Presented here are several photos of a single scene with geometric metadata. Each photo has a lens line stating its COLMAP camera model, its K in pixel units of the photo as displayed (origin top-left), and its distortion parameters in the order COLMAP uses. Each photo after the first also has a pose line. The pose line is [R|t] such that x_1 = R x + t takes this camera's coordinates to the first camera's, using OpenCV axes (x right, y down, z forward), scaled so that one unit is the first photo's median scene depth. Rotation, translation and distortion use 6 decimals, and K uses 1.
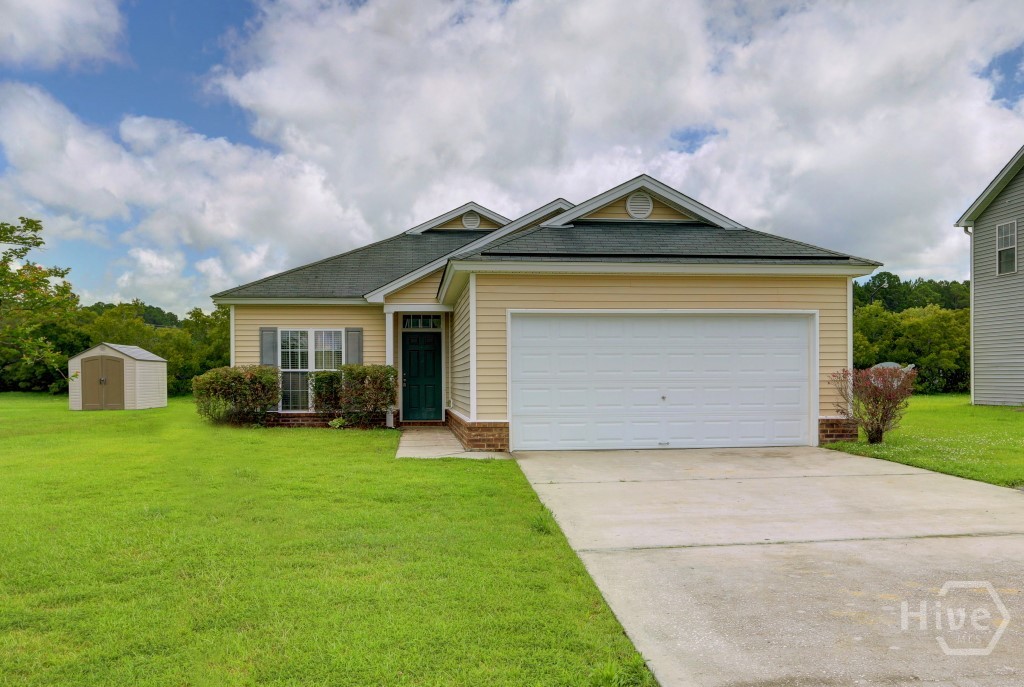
lens RADIAL K [[830.7, 0, 515.7], [0, 830.7, 351.2], [0, 0, 1]] dist [-0.012652, -0.006183]
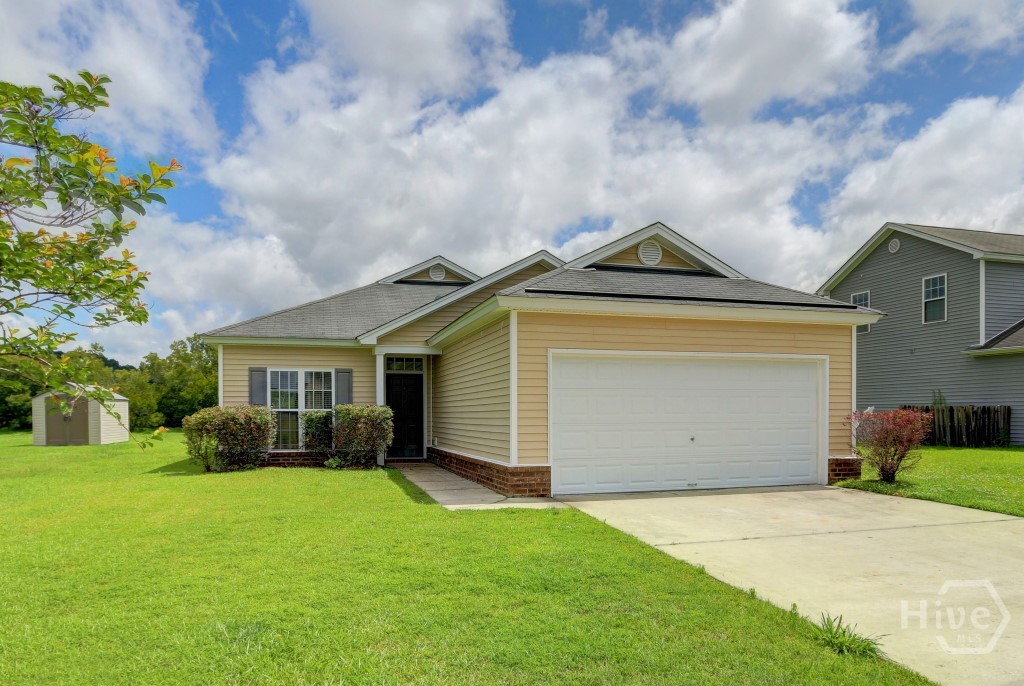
lens RADIAL K [[645.9, 0, 506.4], [0, 645.9, 399.1], [0, 0, 1]] dist [-0.025327, 0.003583]
pose [[0.988125, 0.005471, 0.153553, -0.121615], [-0.006874, 0.999939, 0.008605, 0.000972], [-0.153496, -0.009558, 0.988103, 0.185839]]
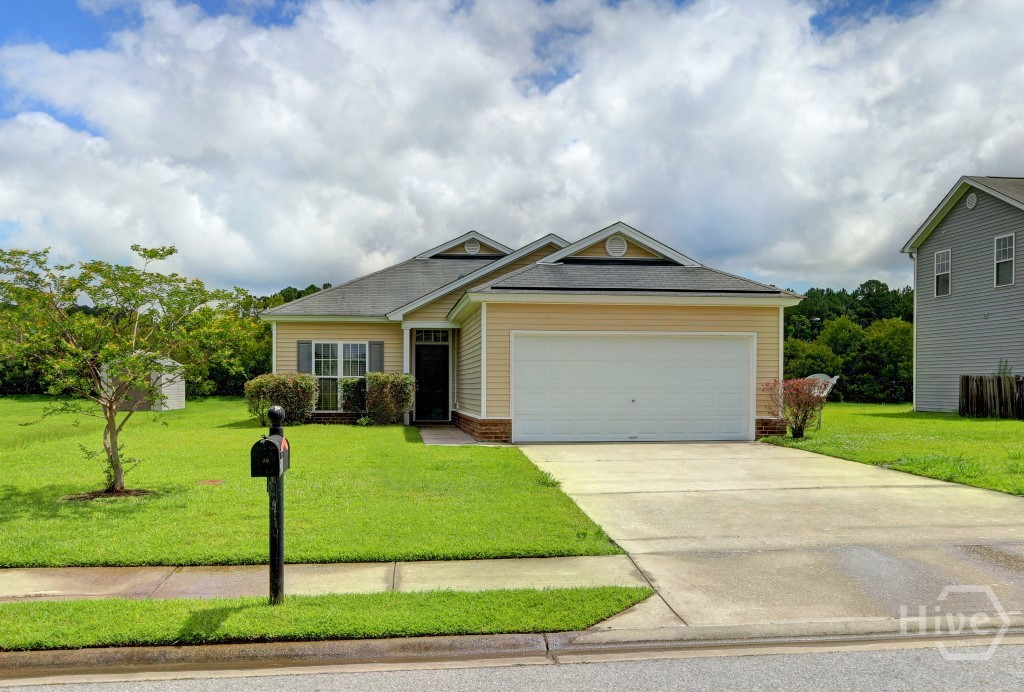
lens RADIAL K [[833.5, 0, 508.6], [0, 833.5, 356.1], [0, 0, 1]] dist [-0.018792, 0.000938]
pose [[0.999918, 0.007849, 0.010089, -0.018453], [-0.007828, 0.999967, -0.002120, -0.006207], [-0.010106, 0.002040, 0.999947, -0.194845]]
